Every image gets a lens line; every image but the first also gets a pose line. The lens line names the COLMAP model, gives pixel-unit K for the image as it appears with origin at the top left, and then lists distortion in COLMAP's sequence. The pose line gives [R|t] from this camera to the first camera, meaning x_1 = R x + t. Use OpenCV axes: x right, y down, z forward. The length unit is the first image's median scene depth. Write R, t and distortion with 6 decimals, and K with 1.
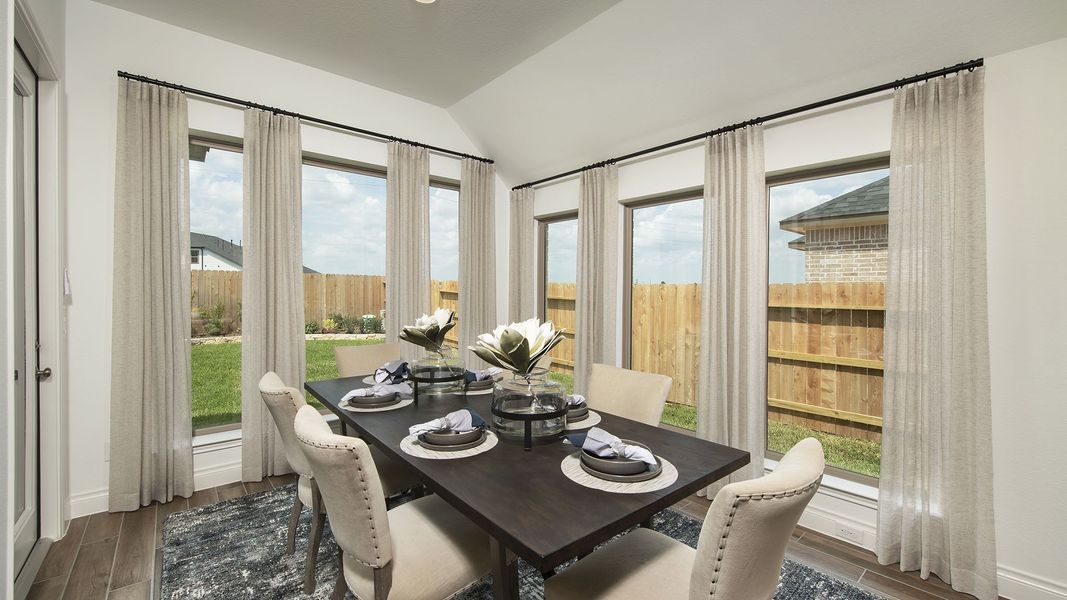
lens RADIAL K [[432.4, 0, 539.0], [0, 432.4, 293.3], [0, 0, 1]] dist [0.020958, 0.000246]
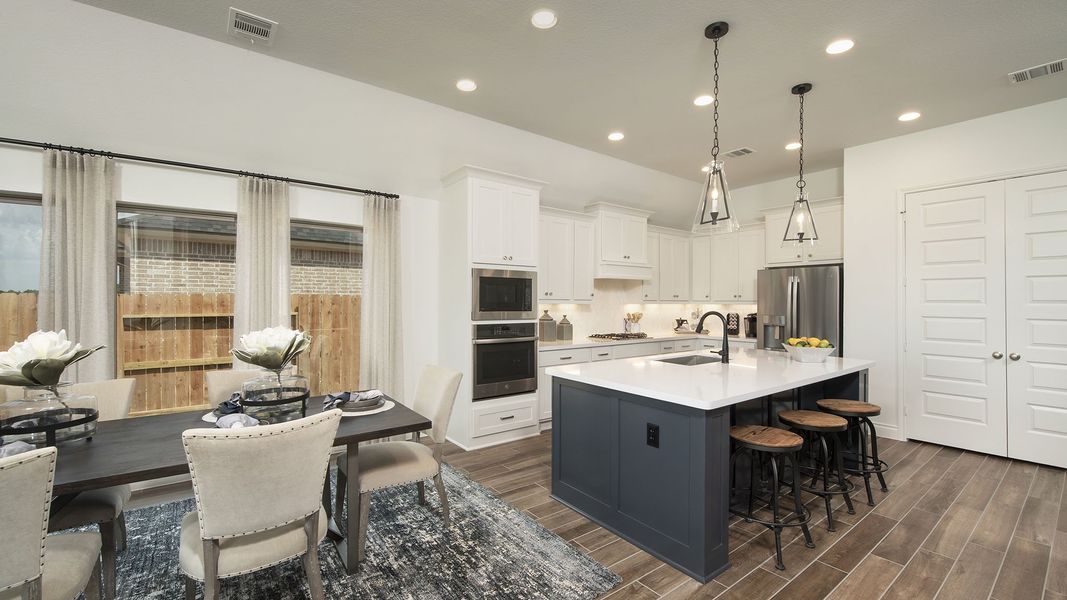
lens RADIAL K [[432.4, 0, 540.9], [0, 432.4, 299.1], [0, 0, 1]] dist [0.020958, 0.000246]
pose [[0.055433, 0.001870, 0.998461, -0.417391], [0.003847, 0.999990, -0.002086, -0.004424], [-0.998455, 0.003957, 0.055426, 0.070660]]
